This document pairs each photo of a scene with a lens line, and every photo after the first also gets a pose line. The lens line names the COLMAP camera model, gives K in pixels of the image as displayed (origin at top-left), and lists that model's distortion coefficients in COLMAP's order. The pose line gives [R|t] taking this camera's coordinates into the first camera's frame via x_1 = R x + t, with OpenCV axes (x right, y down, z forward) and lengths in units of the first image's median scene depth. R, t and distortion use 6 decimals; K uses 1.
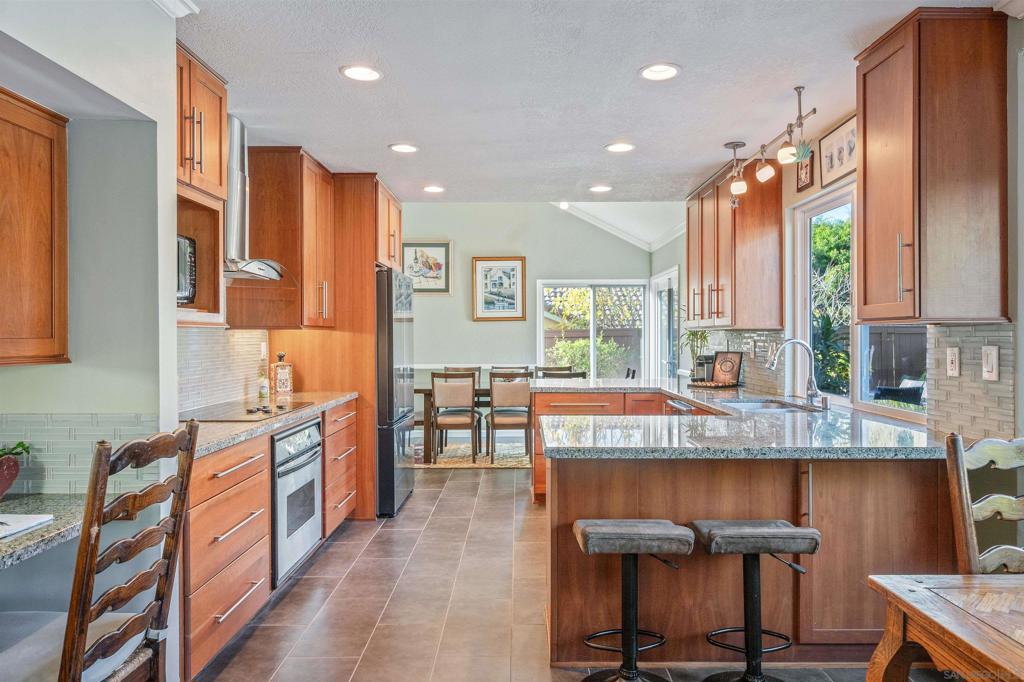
lens RADIAL K [[681.8, 0, 512.0], [0, 681.8, 334.5], [0, 0, 1]] dist [-0.001854, 0.001059]
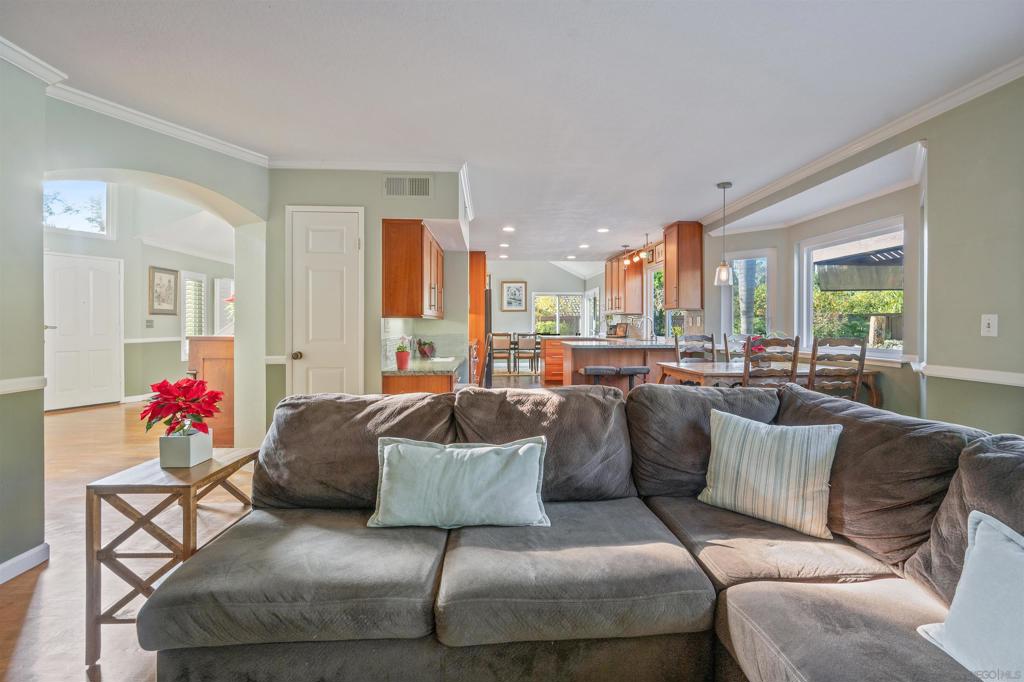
lens RADIAL K [[414.4, 0, 518.8], [0, 414.4, 321.0], [0, 0, 1]] dist [-0.000799, -0.000143]
pose [[0.997098, 0.004928, 0.075970, -0.171550], [-0.004588, 0.999979, -0.004657, 0.025205], [-0.075992, 0.004295, 0.997099, -0.474670]]
